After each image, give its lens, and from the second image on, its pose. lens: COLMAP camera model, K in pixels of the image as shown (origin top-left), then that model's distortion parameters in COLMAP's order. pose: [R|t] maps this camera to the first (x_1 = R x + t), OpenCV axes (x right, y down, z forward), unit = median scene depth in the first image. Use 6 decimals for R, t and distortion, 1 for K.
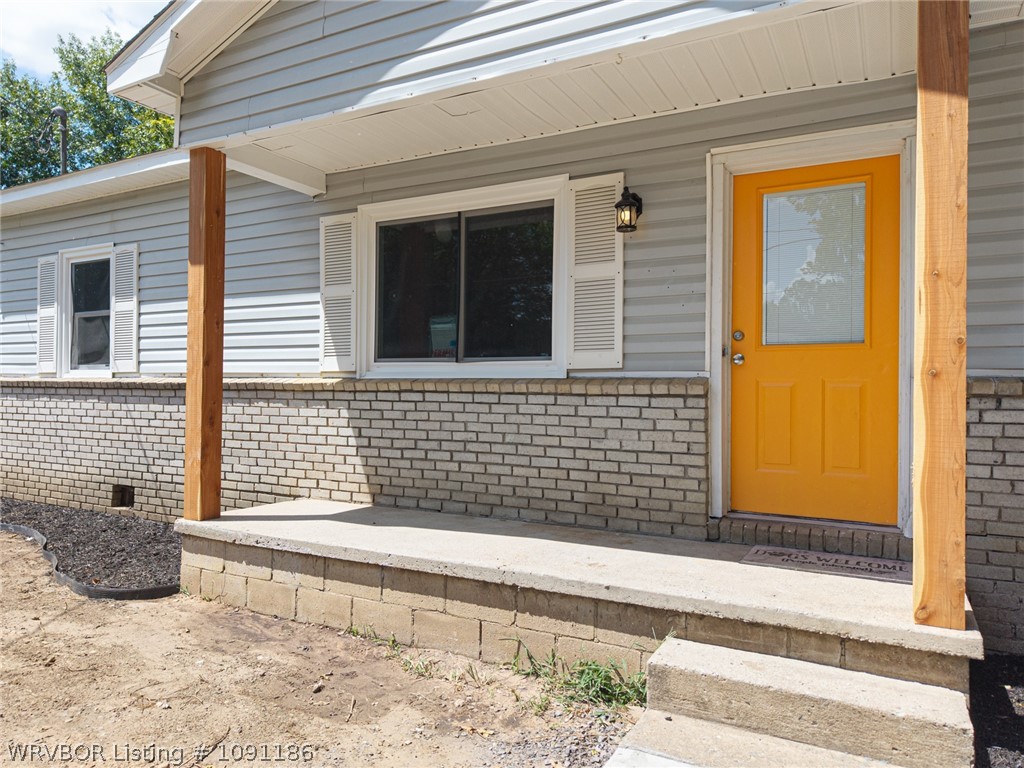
lens RADIAL K [[700.7, 0, 509.1], [0, 700.7, 389.8], [0, 0, 1]] dist [-0.007530, -0.002833]
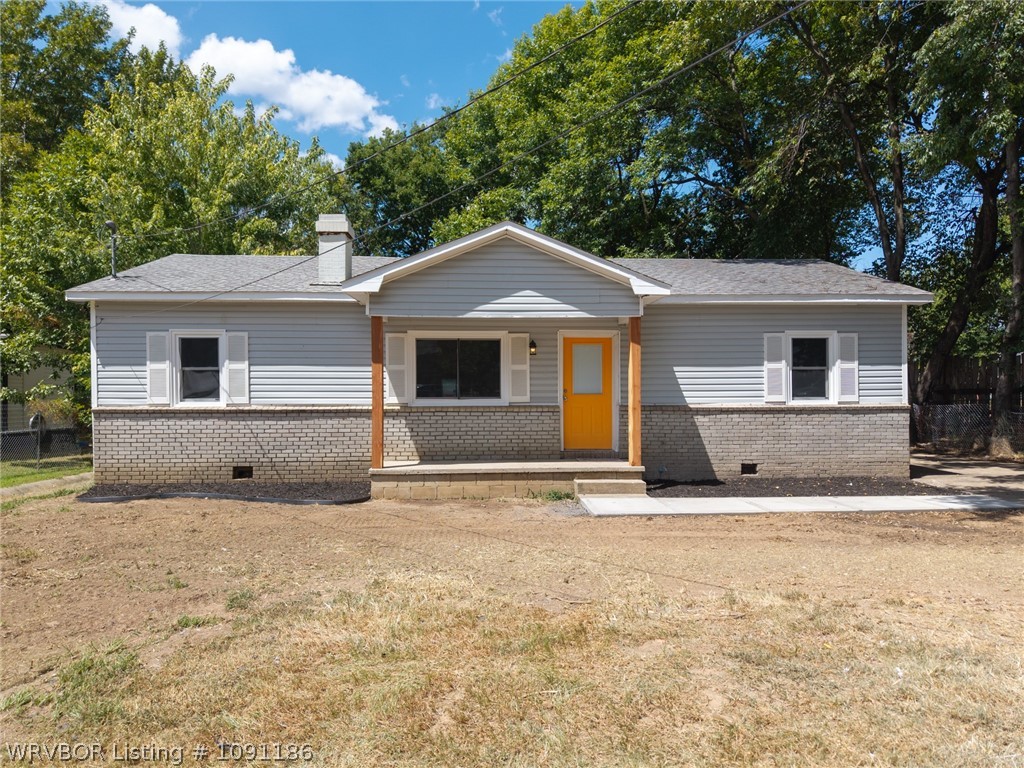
lens RADIAL K [[700.7, 0, 514.1], [0, 700.7, 381.0], [0, 0, 1]] dist [-0.007530, -0.002833]
pose [[0.850812, -0.010633, 0.525363, -1.154141], [0.009904, 0.999942, 0.004199, -0.107571], [-0.525377, 0.001631, 0.850868, -1.154284]]
